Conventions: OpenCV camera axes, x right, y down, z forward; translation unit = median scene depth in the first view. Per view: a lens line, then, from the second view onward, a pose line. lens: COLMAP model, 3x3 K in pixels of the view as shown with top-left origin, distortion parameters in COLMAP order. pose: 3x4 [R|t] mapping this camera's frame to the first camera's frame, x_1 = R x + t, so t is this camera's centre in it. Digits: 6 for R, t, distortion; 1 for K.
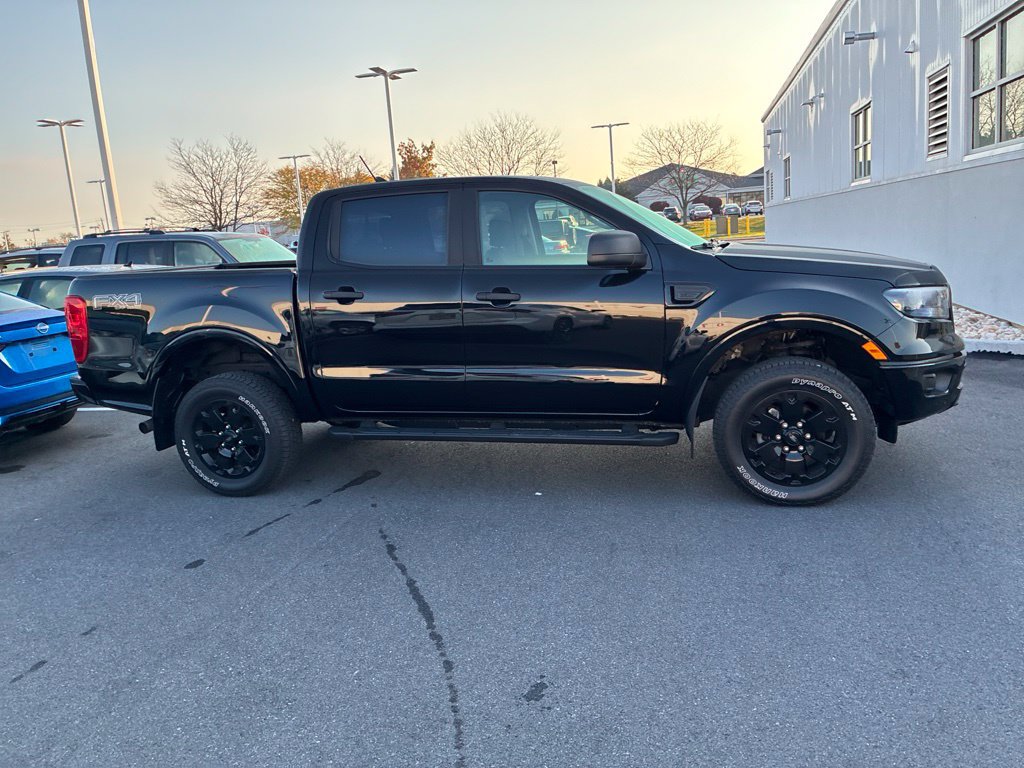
lens RADIAL K [[778.4, 0, 512.0], [0, 778.4, 384.0], [0, 0, 1]] dist [0.016736, 0.000602]
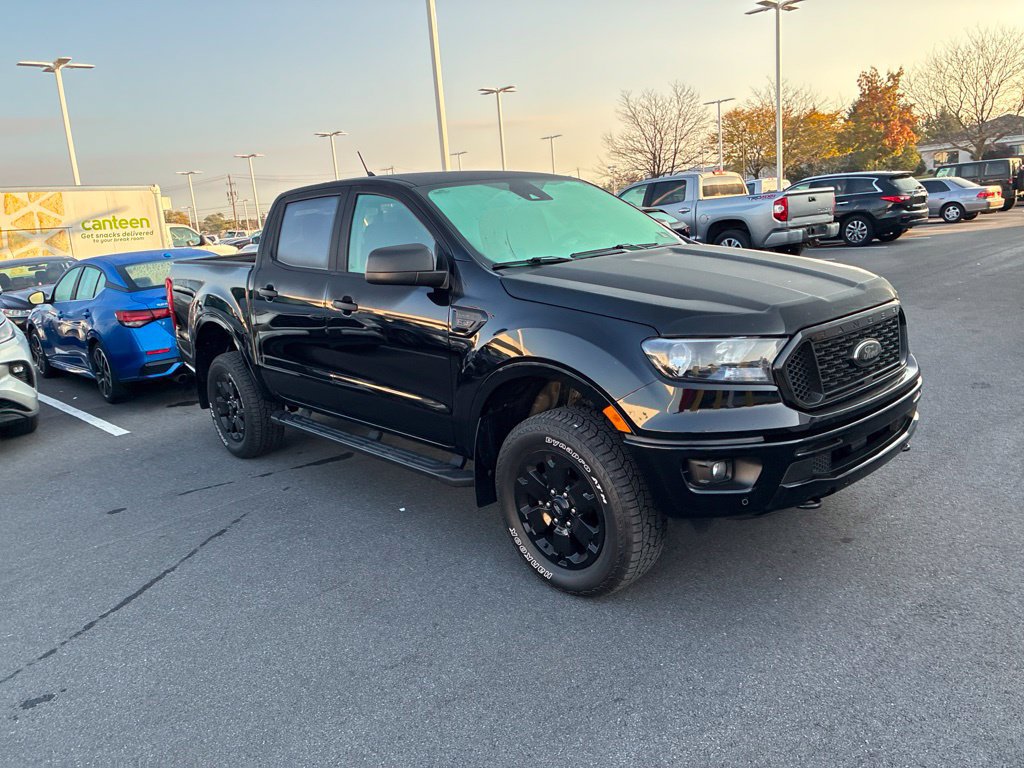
lens RADIAL K [[775.1, 0, 515.6], [0, 775.1, 384.6], [0, 0, 1]] dist [0.057693, -0.082768]
pose [[0.839265, 0.118742, -0.530599, 0.615954], [-0.080253, 0.992227, 0.095110, -0.110122], [0.537768, -0.037240, 0.842270, 0.254447]]
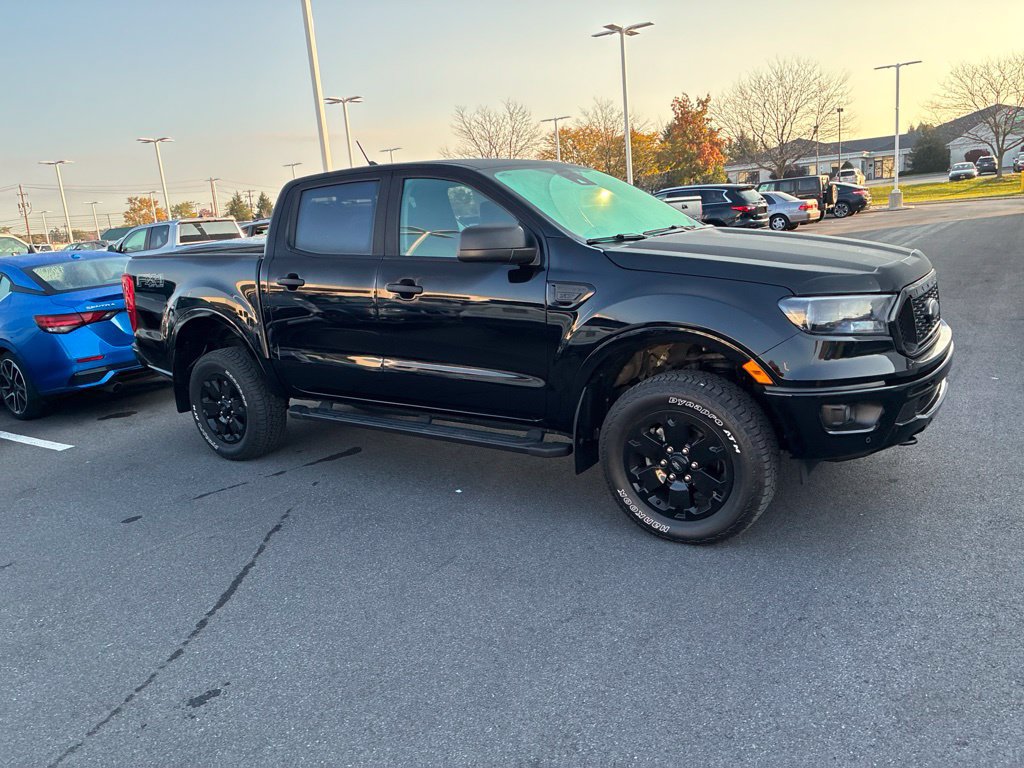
lens RADIAL K [[777.7, 0, 515.0], [0, 777.7, 386.8], [0, 0, 1]] dist [0.018044, -0.007047]
pose [[0.937185, 0.072025, -0.341315, 0.402726], [-0.052866, 0.996476, 0.065119, -0.053427], [0.344803, -0.042985, 0.937691, 0.112336]]
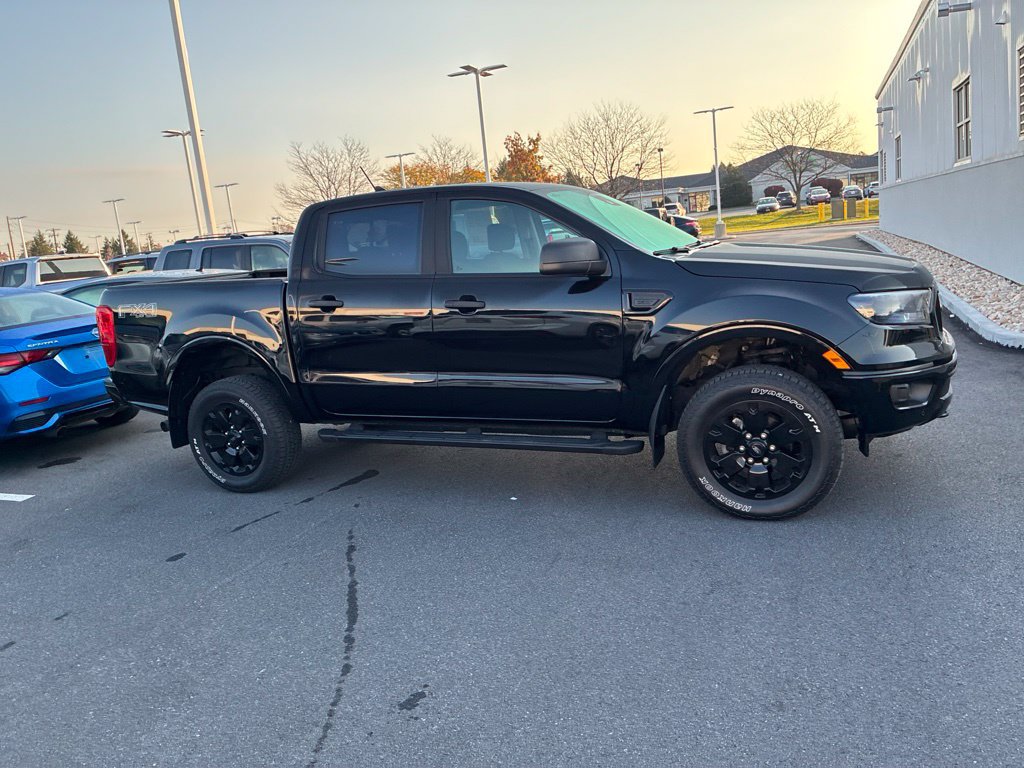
lens RADIAL K [[779.0, 0, 510.2], [0, 779.0, 377.2], [0, 0, 1]] dist [0.020914, -0.015379]
pose [[0.989004, 0.003818, -0.147841, 0.169819], [-0.003293, 0.999987, 0.003790, -0.018778], [0.147853, -0.003262, 0.989004, 0.004173]]
